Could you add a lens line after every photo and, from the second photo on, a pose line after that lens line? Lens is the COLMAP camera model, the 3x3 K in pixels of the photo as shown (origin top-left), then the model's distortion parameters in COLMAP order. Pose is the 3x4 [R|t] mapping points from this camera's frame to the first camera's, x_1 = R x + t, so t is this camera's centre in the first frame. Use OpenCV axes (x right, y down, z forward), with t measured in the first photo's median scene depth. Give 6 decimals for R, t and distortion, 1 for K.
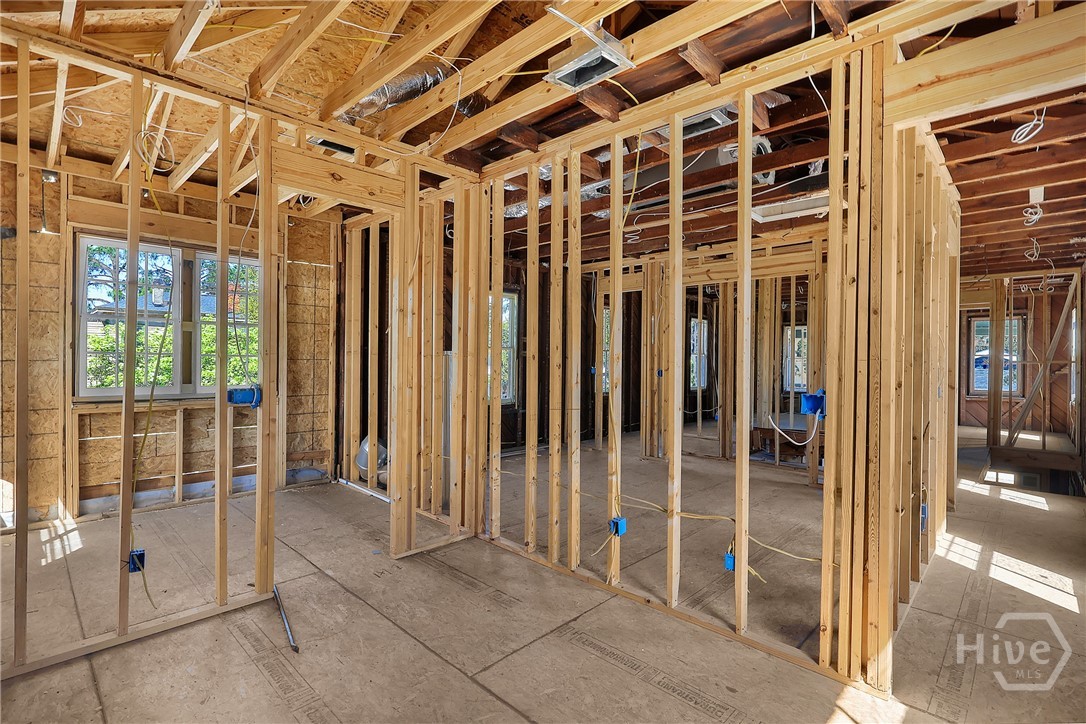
lens RADIAL K [[516.3, 0, 547.2], [0, 516.3, 360.6], [0, 0, 1]] dist [0.001820, -0.001115]
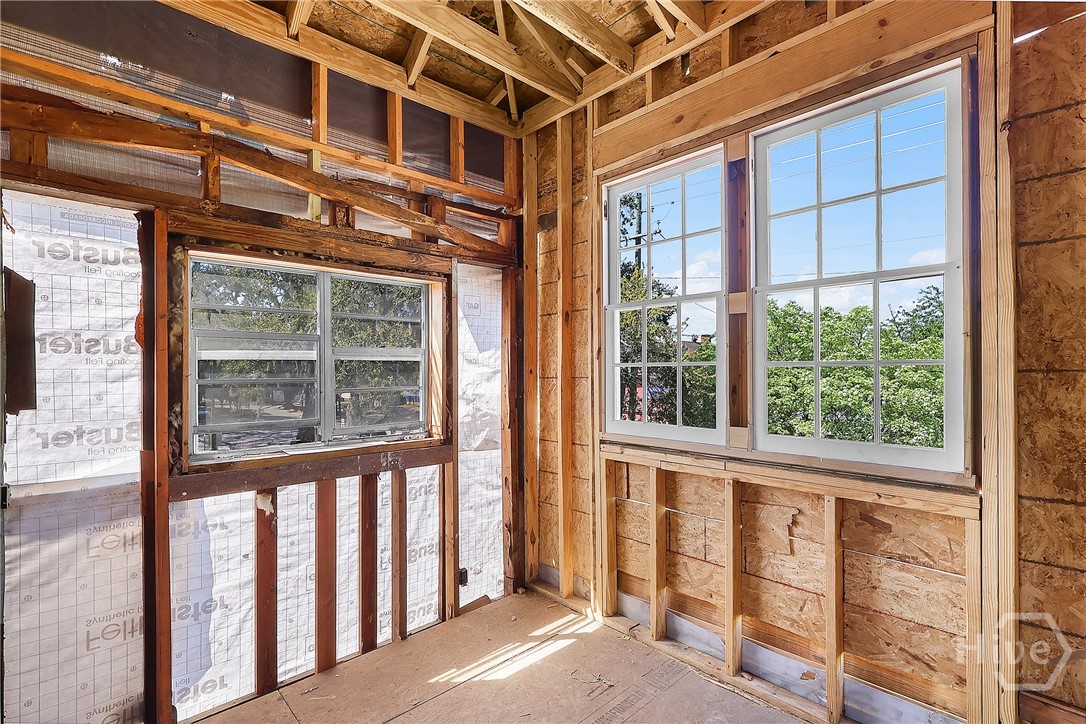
lens RADIAL K [[516.3, 0, 543.7], [0, 516.3, 377.9], [0, 0, 1]] dist [0.001820, -0.001115]
pose [[-0.046433, -0.004330, -0.998912, -0.216092], [-0.001859, 0.999989, -0.004249, 0.003068], [0.998920, 0.001660, -0.046441, 0.820083]]
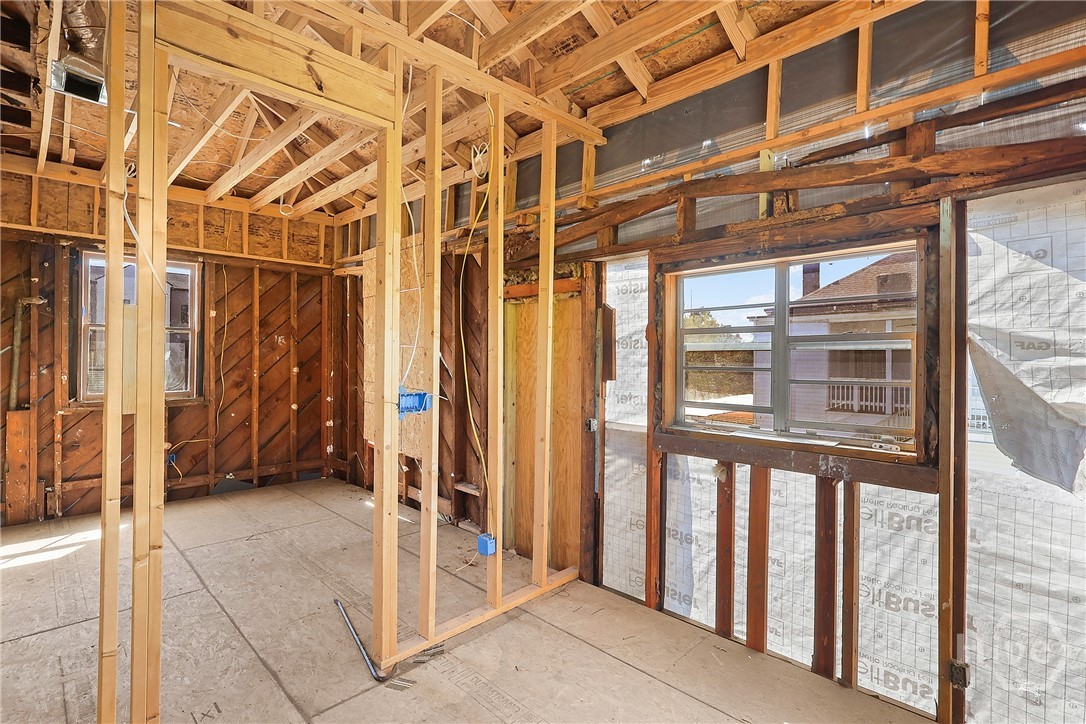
lens RADIAL K [[516.3, 0, 535.0], [0, 516.3, 356.0], [0, 0, 1]] dist [0.001820, -0.001115]
pose [[-0.999142, -0.019852, 0.036361, -0.421960], [-0.019728, 0.999798, 0.003753, -0.004826], [-0.036428, 0.003033, -0.999332, 1.030964]]
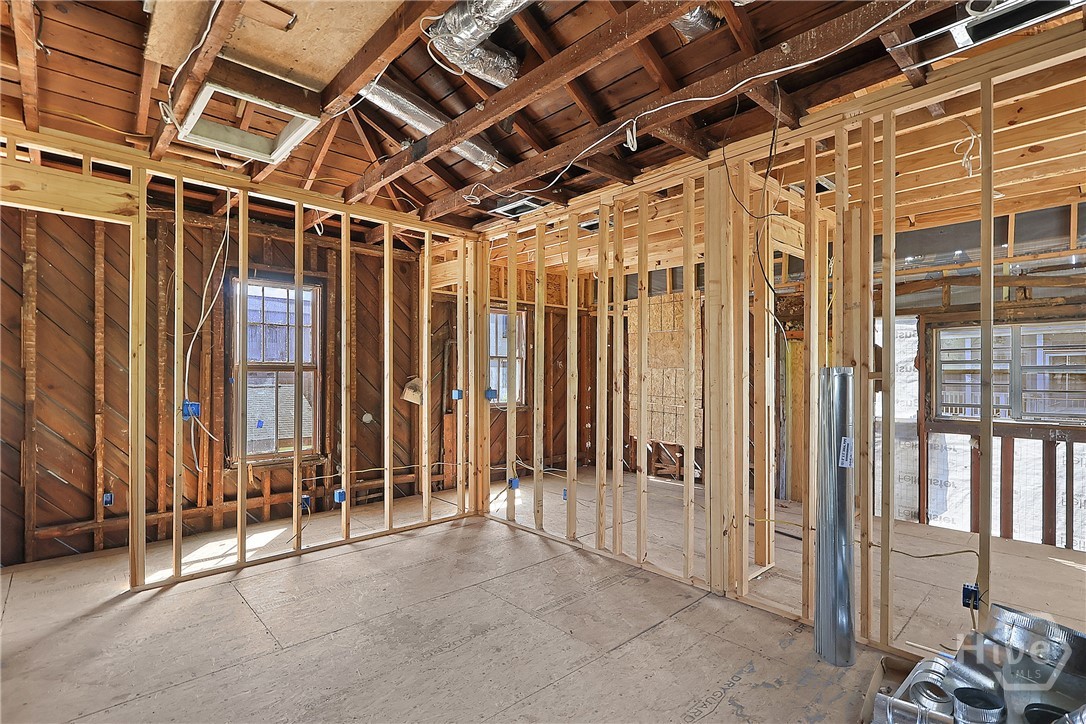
lens RADIAL K [[516.3, 0, 548.7], [0, 516.3, 369.4], [0, 0, 1]] dist [0.001820, -0.001115]
pose [[-0.999462, -0.012634, 0.030282, 0.015452], [-0.012568, 0.999918, 0.002388, -0.010559], [-0.030310, 0.002006, -0.999539, 1.352760]]
